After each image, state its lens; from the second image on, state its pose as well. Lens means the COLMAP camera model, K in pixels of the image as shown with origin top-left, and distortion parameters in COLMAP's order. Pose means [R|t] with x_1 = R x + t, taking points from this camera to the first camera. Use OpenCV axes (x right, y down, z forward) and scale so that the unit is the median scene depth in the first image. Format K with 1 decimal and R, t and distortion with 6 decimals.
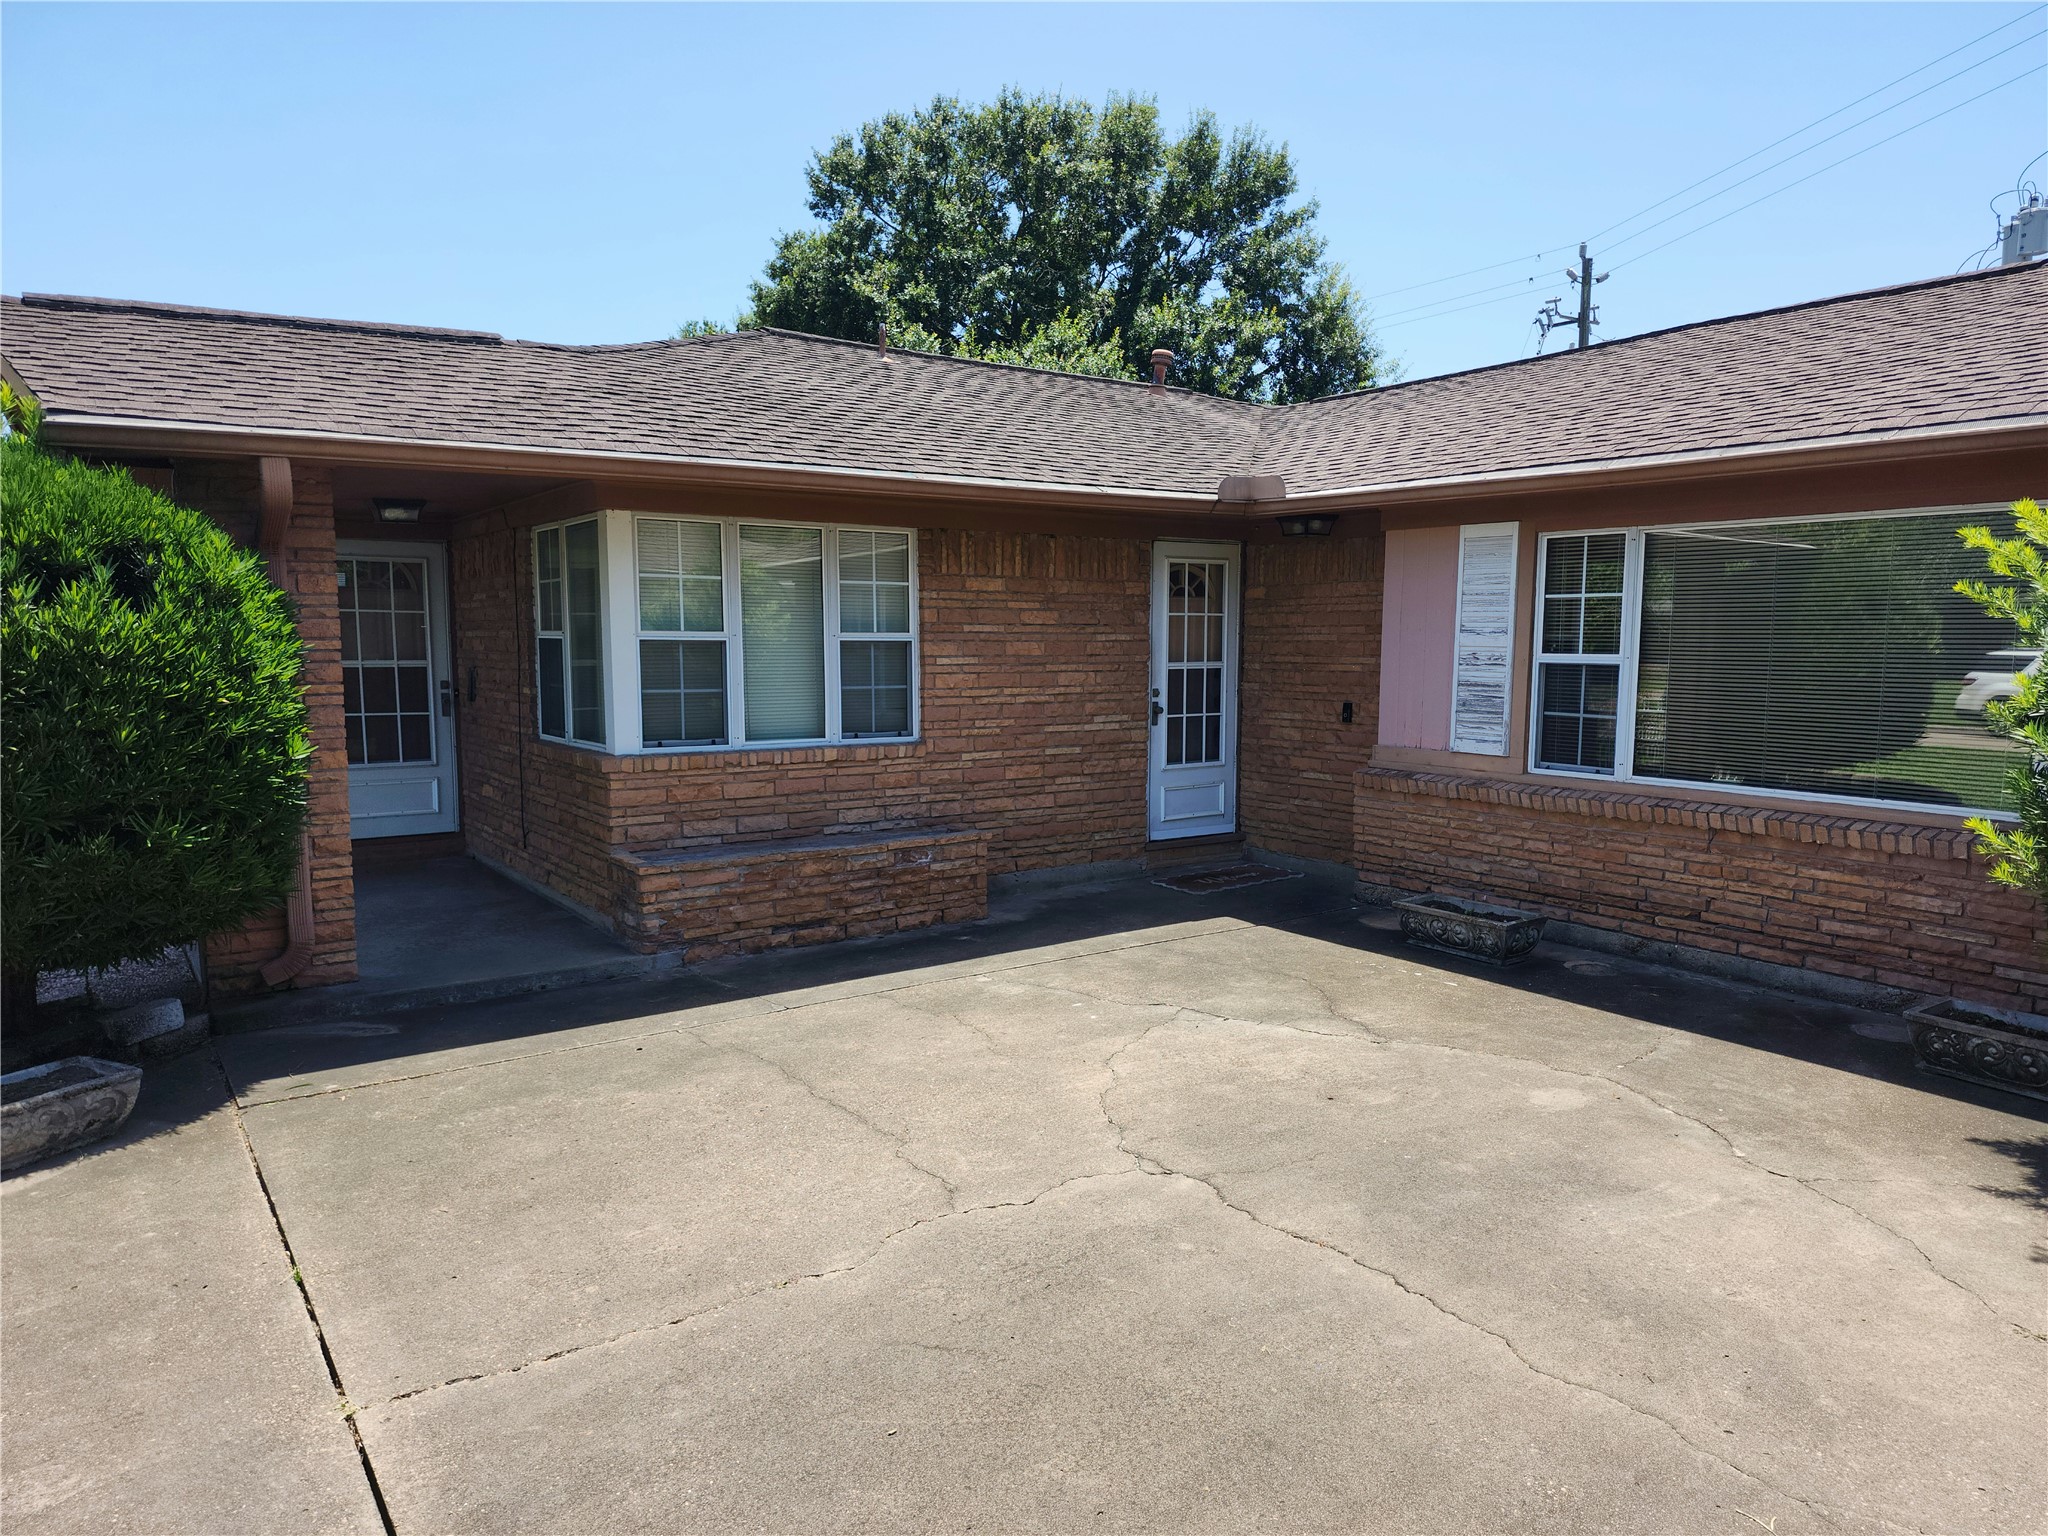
lens RADIAL K [[1377.3, 0, 1023.7], [0, 1377.3, 775.2], [0, 0, 1]] dist [0.074092, -0.065237]
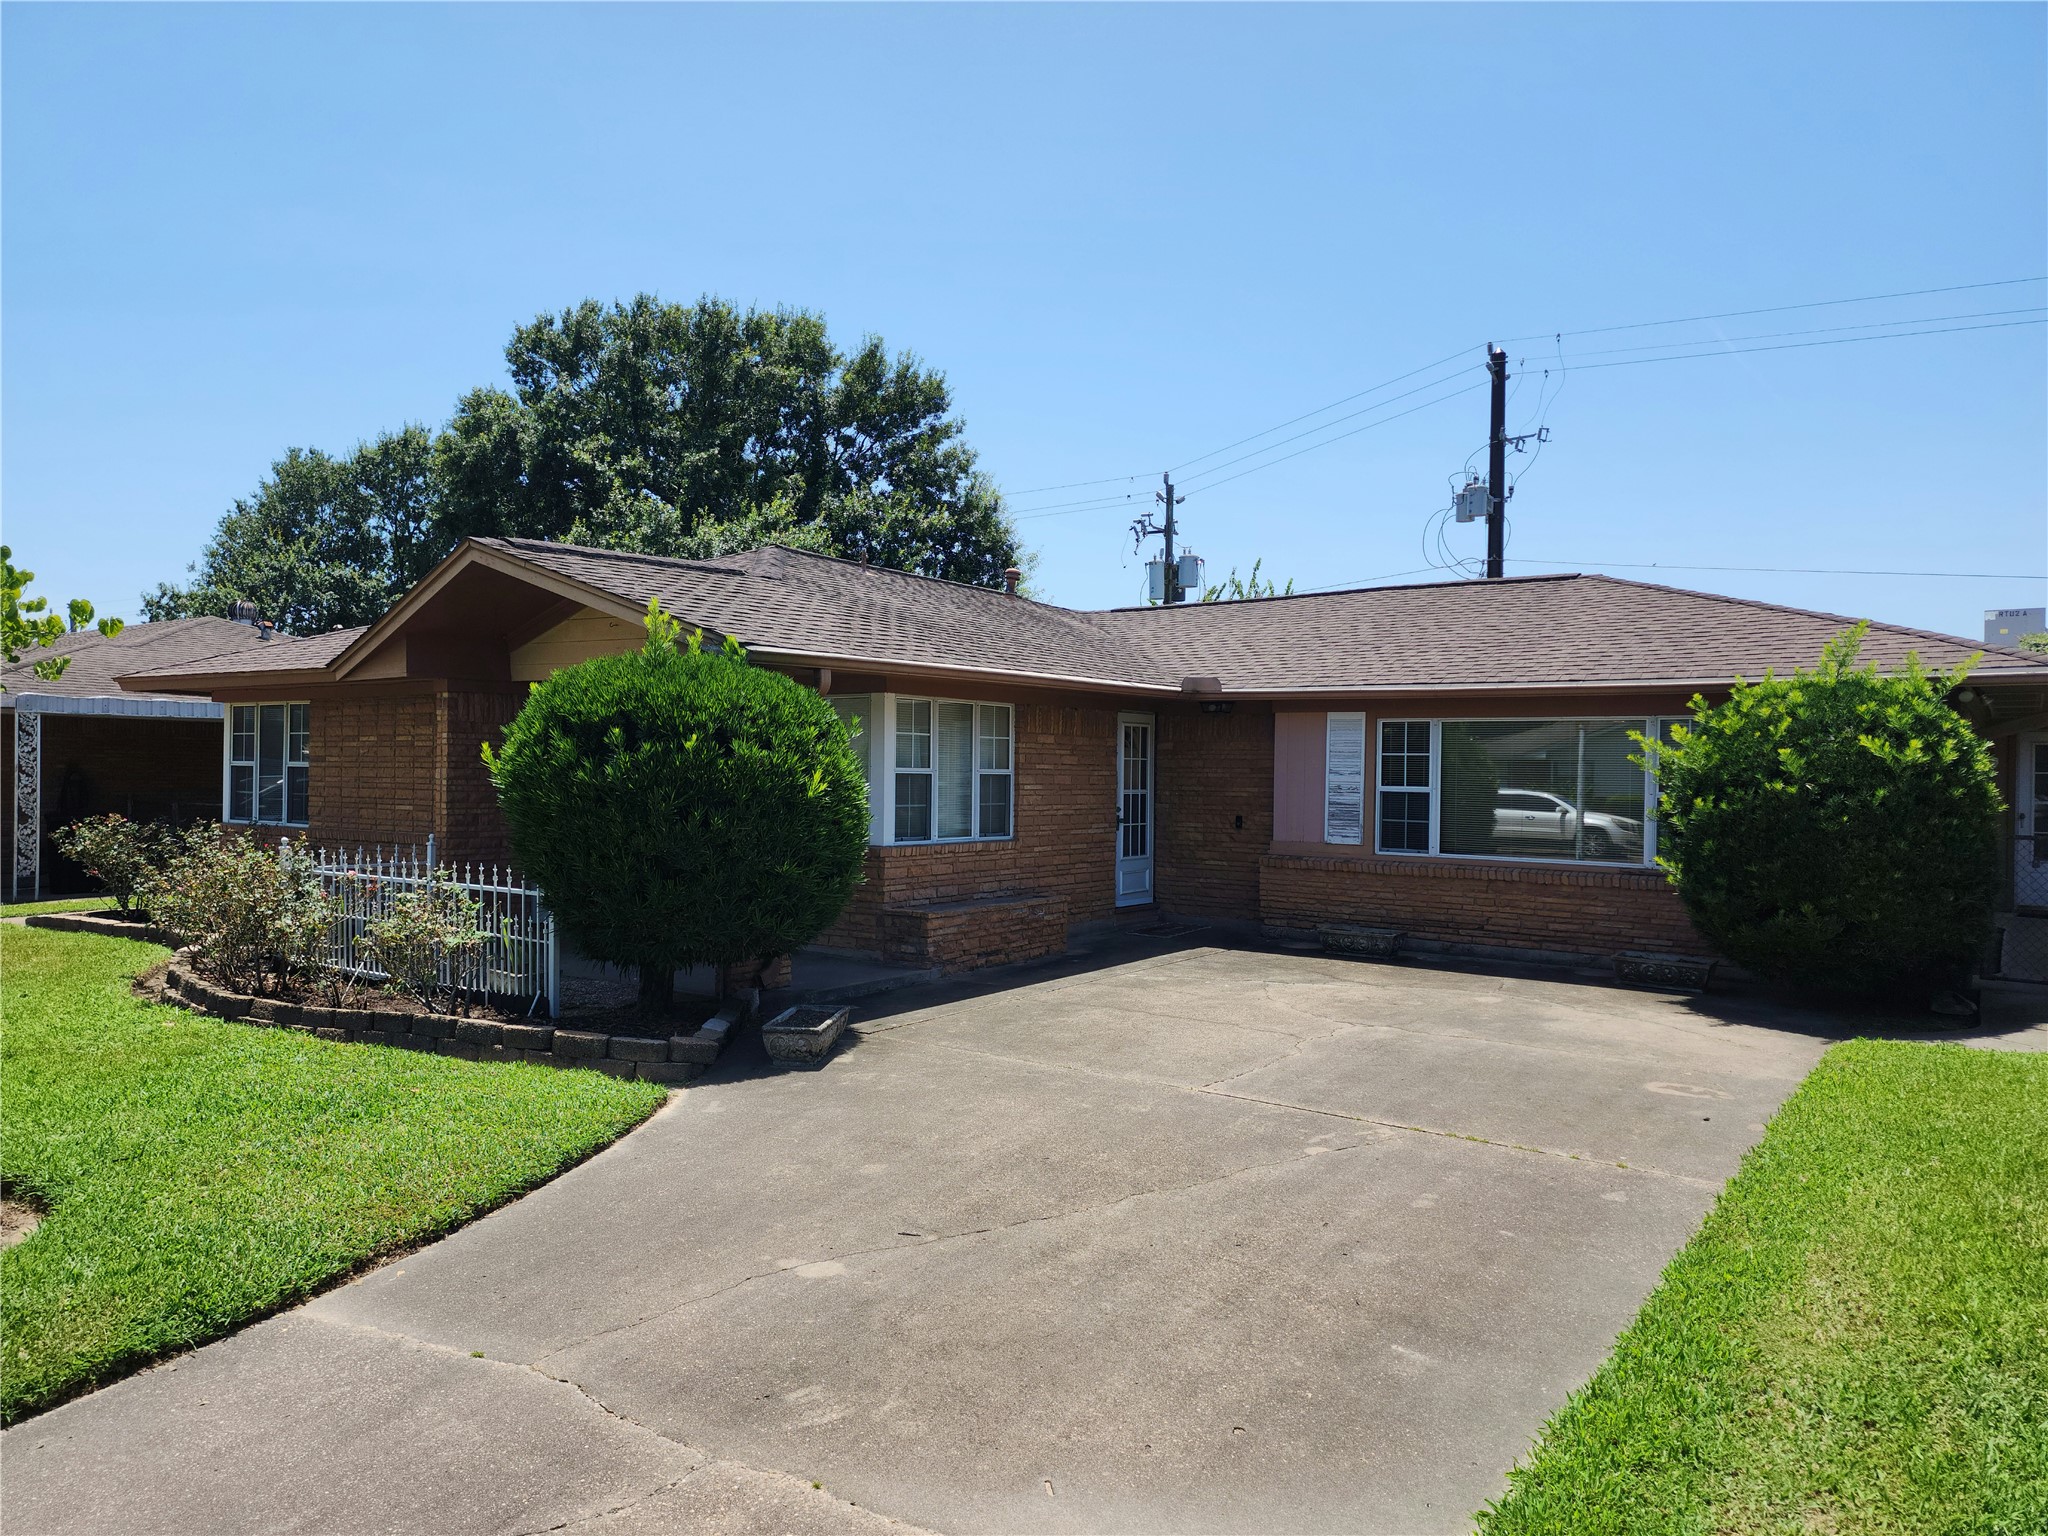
lens RADIAL K [[1372.6, 0, 1003.8], [0, 1372.6, 761.8], [0, 0, 1]] dist [0.082650, -0.078937]
pose [[0.945720, 0.013723, 0.324692, -0.577740], [0.021308, 0.994340, -0.104087, 0.048089], [-0.324283, 0.105356, 0.940075, -0.440474]]
